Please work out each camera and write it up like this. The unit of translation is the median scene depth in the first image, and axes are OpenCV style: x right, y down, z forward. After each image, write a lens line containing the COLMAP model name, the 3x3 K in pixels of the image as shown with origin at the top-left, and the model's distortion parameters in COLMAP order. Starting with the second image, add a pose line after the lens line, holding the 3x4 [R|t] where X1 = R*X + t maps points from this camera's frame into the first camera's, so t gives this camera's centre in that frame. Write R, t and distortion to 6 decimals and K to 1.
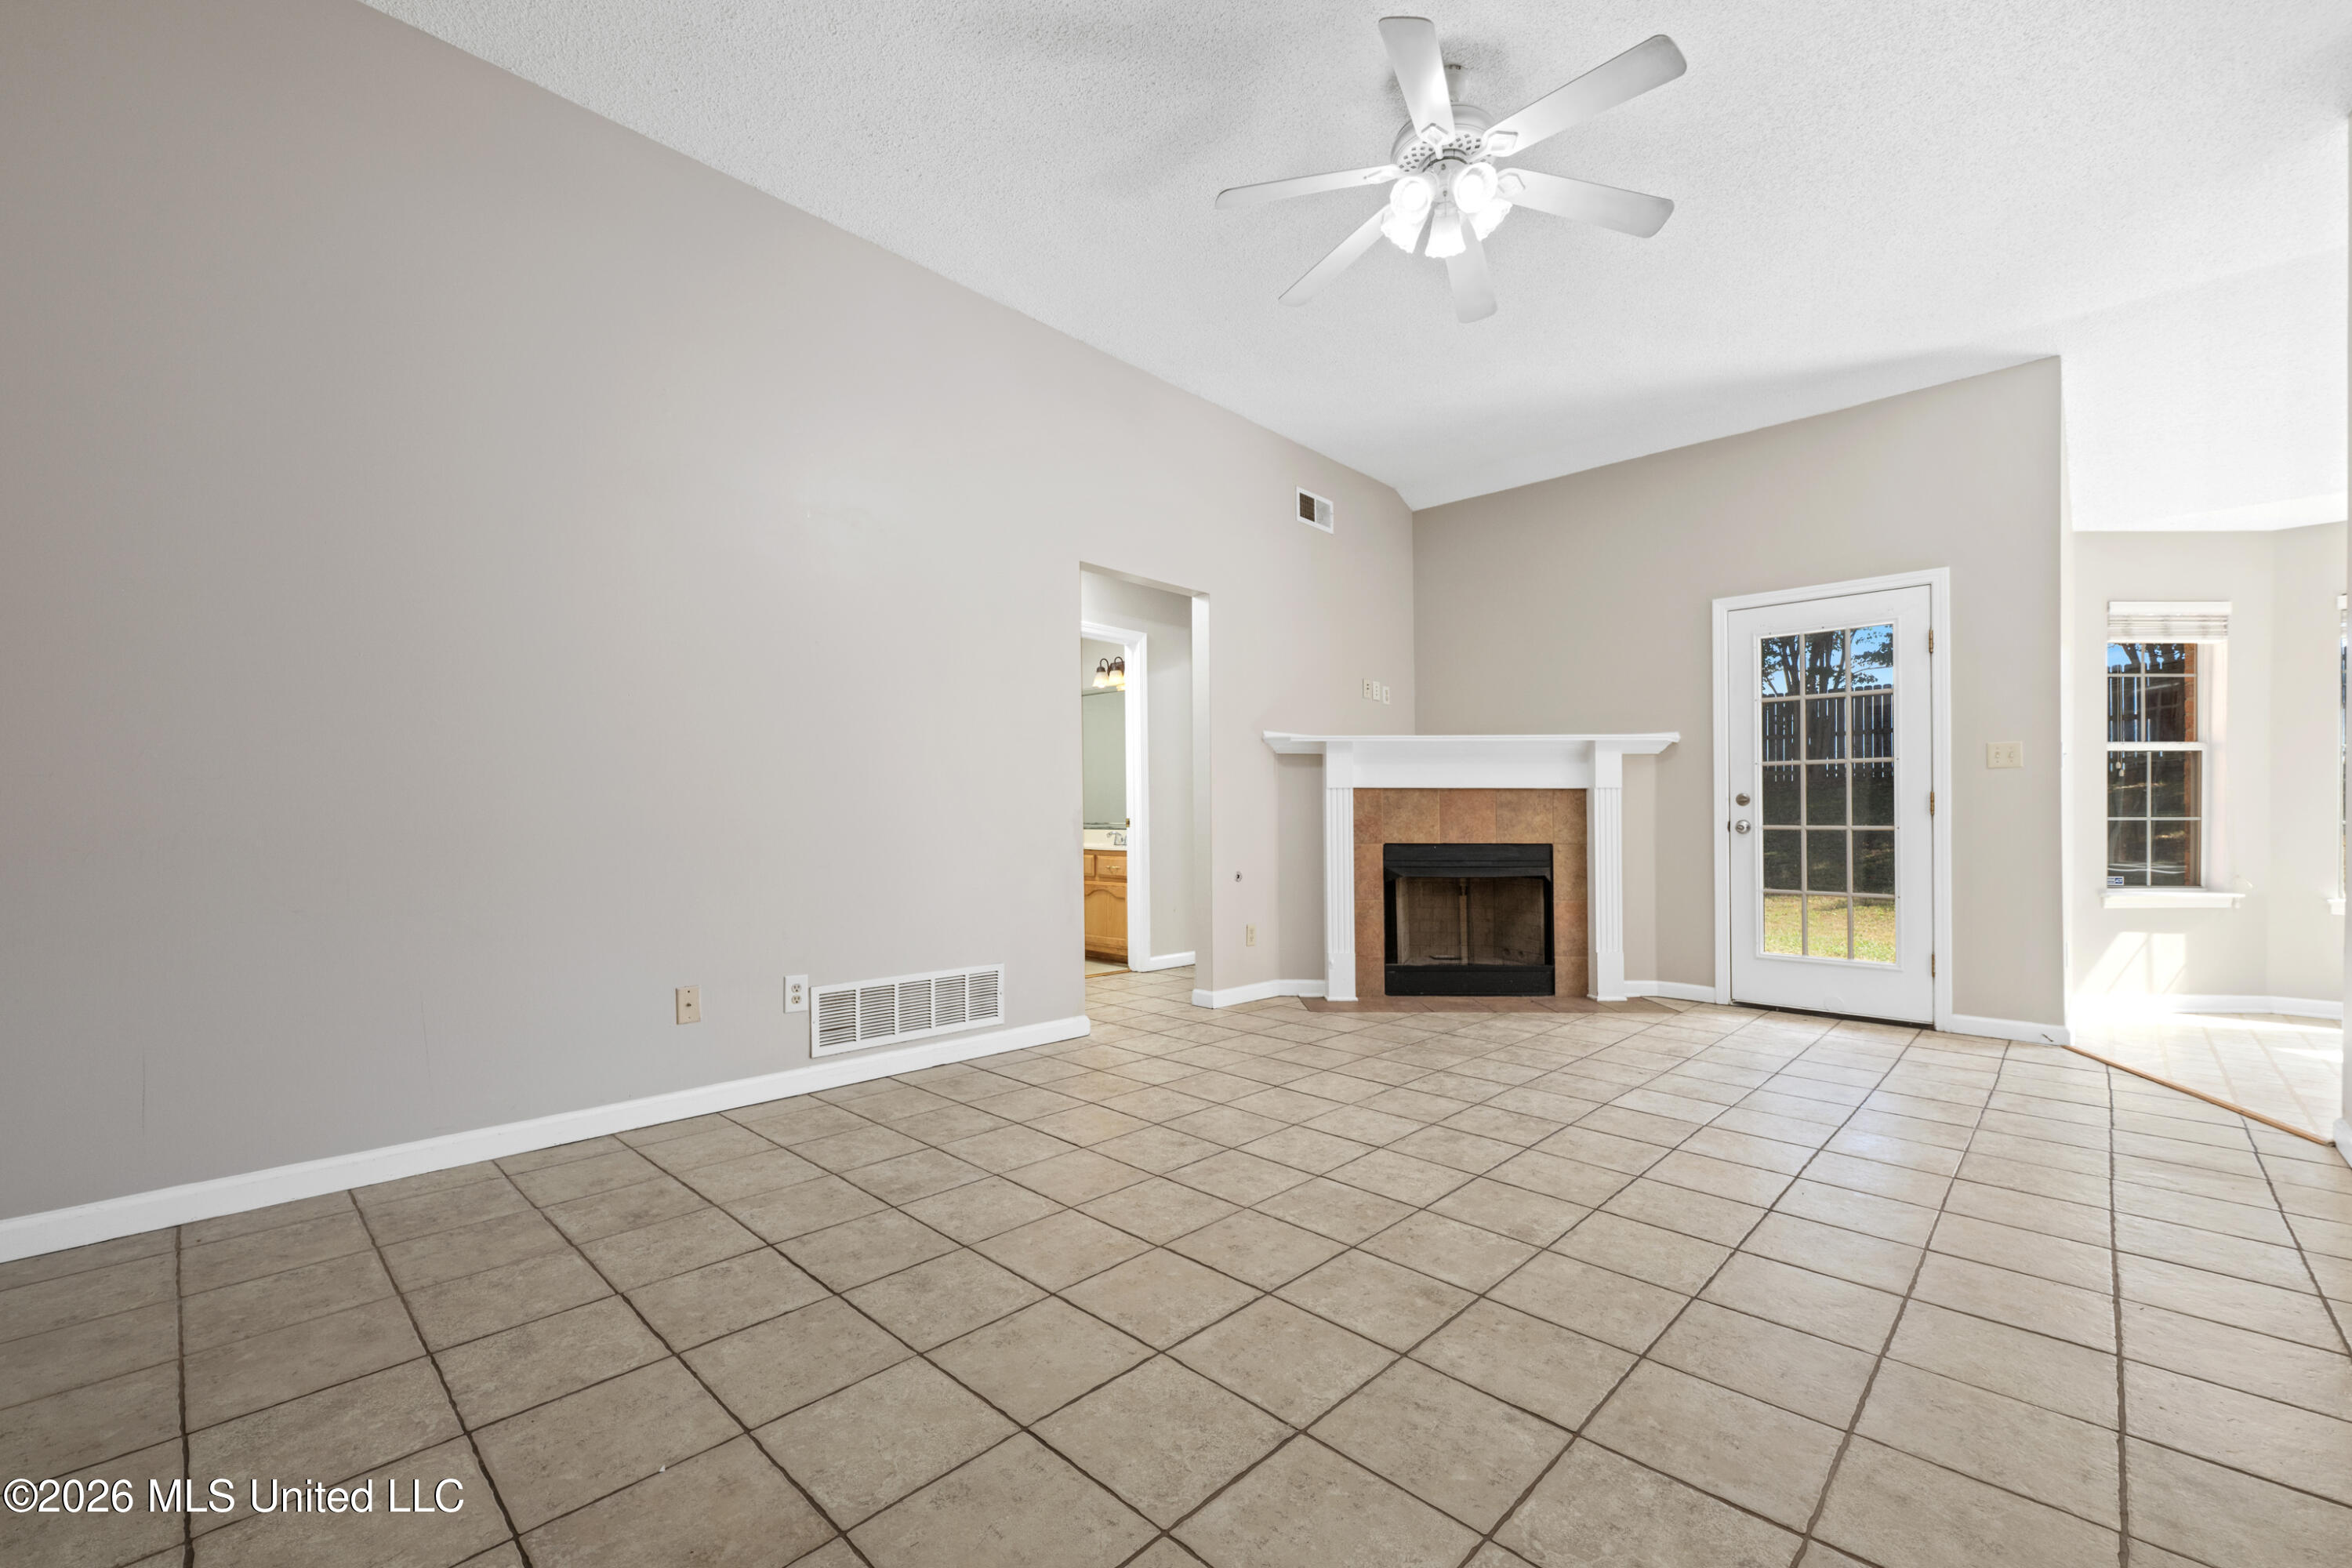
lens RADIAL K [[969.2, 0, 1060.4], [0, 969.2, 809.7], [0, 0, 1]] dist [-0.002073, 0.001576]
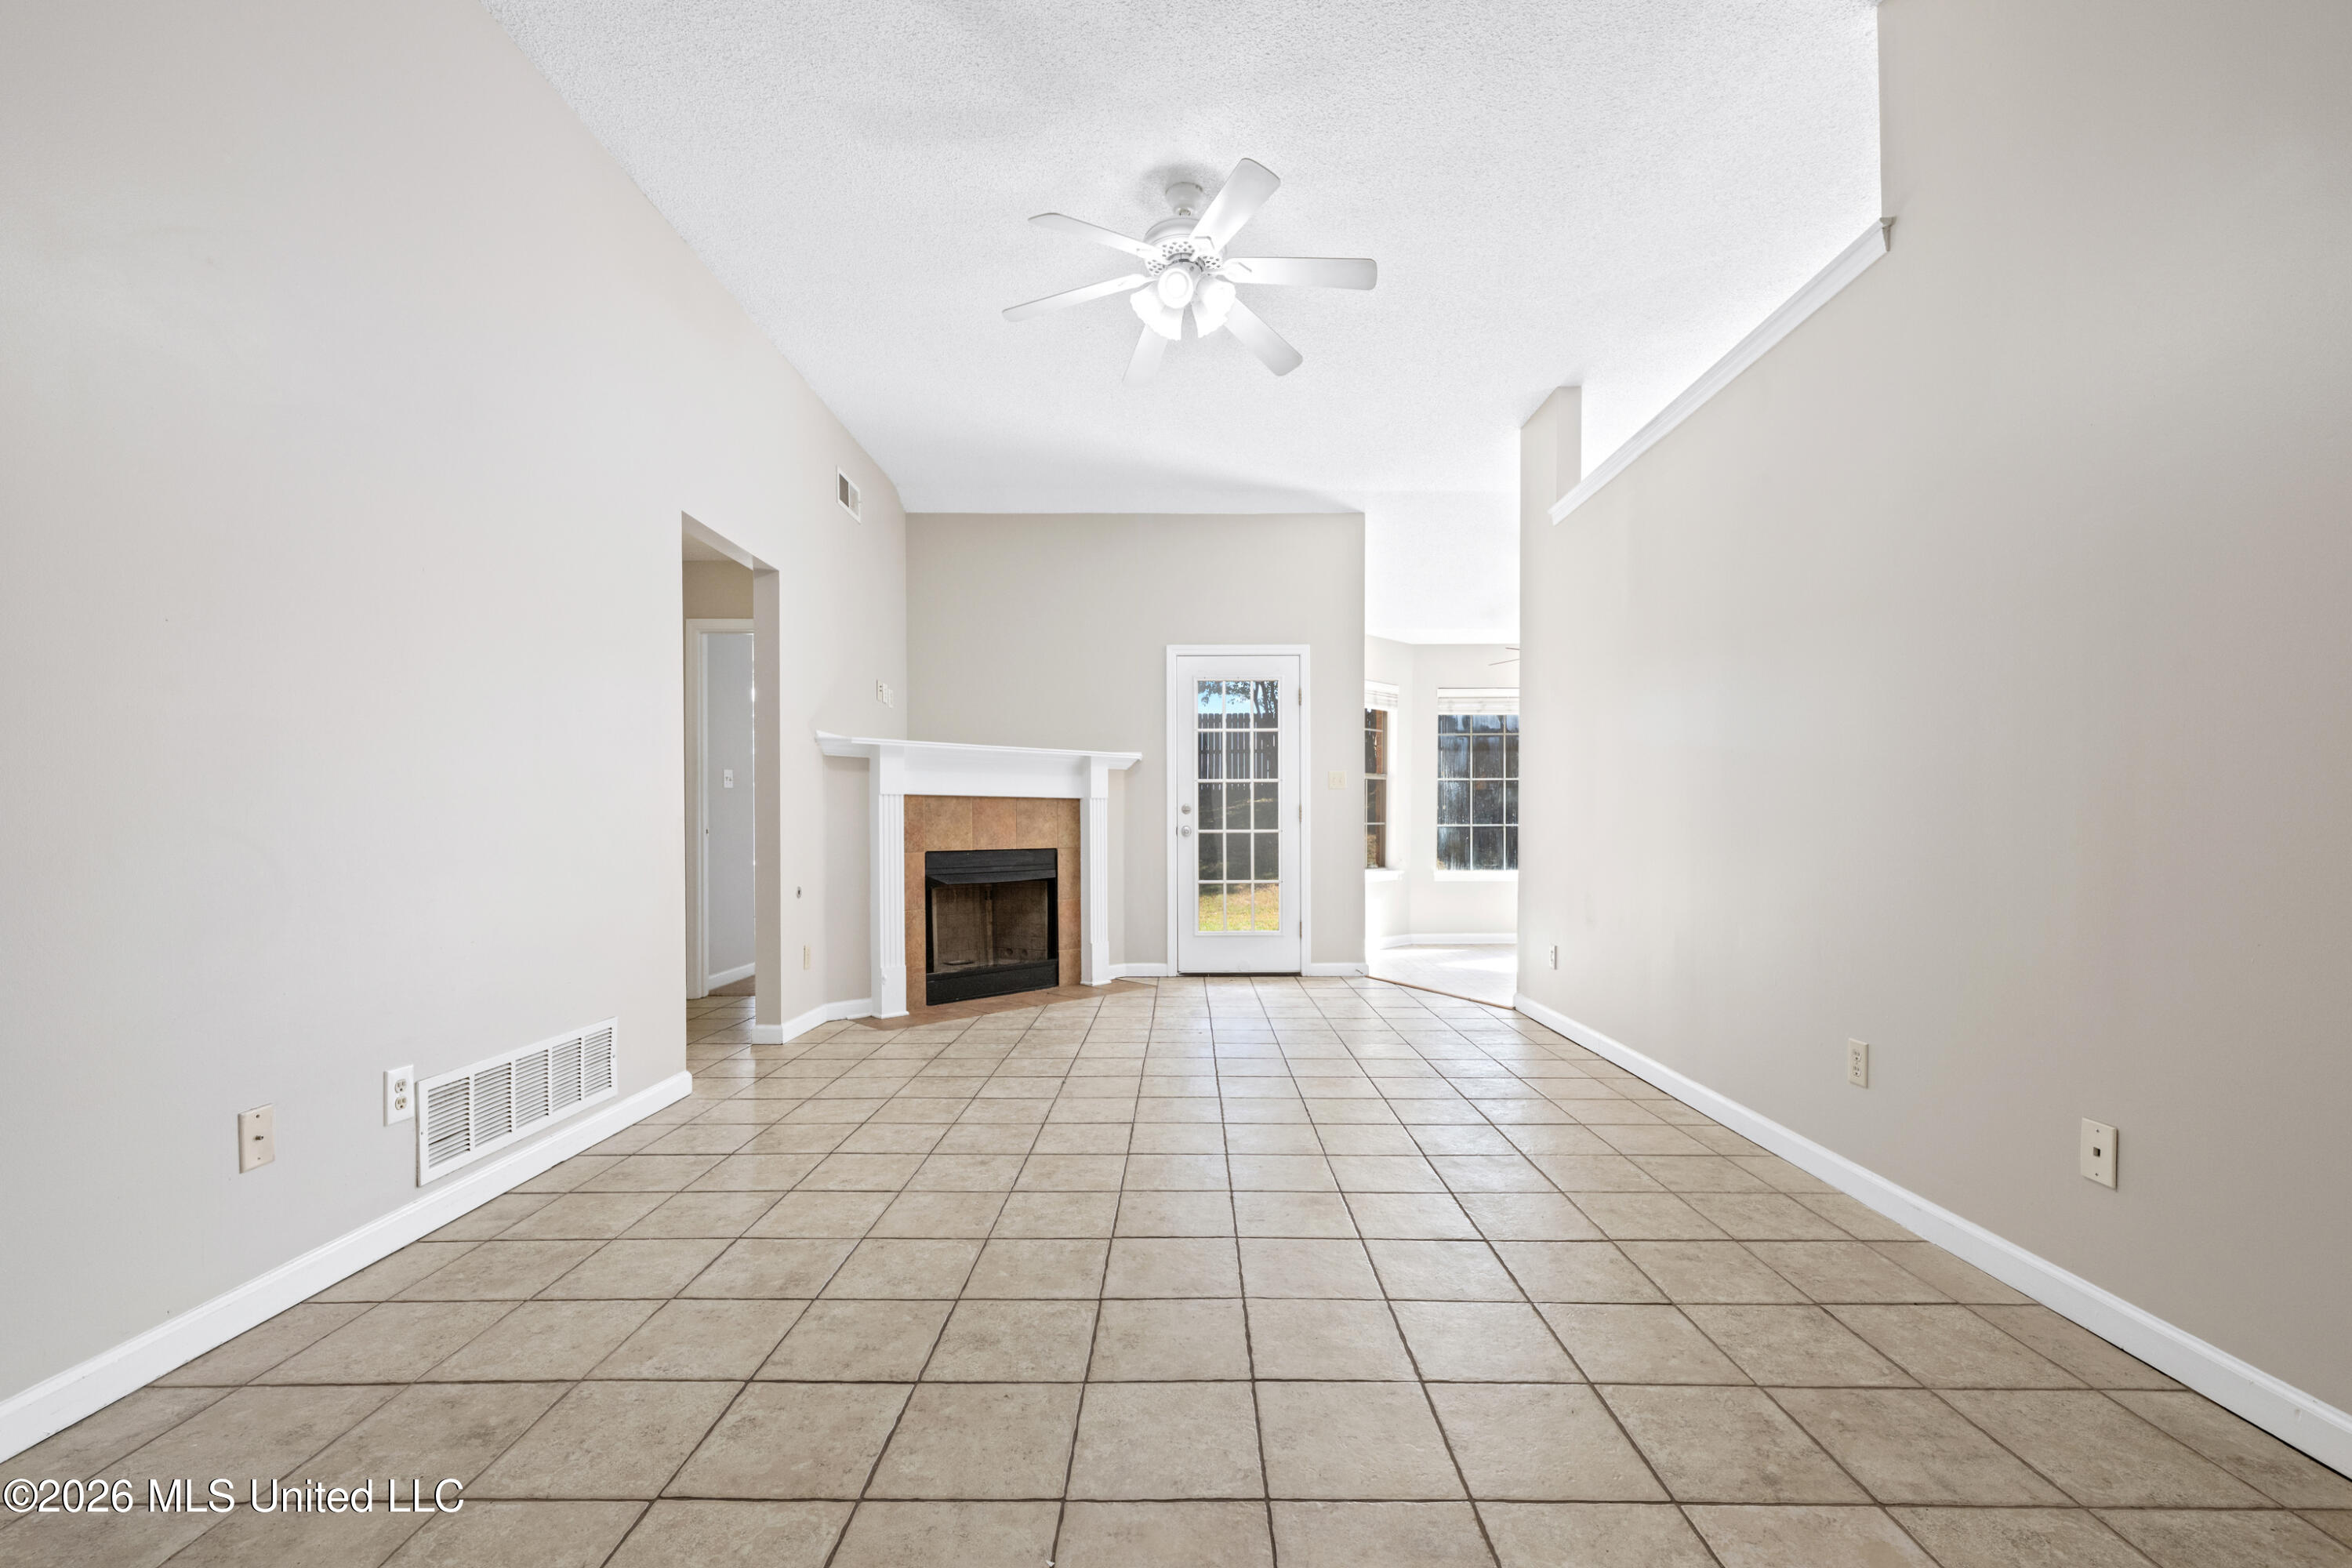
lens RADIAL K [[1080.1, 0, 1180.1], [0, 1080.1, 811.6], [0, 0, 1]] dist [0.000106, -0.000081]
pose [[0.676202, 0.004558, 0.736702, -0.328686], [-0.001786, 0.999988, -0.004548, -0.001214], [-0.736714, 0.001760, 0.676202, 0.074582]]
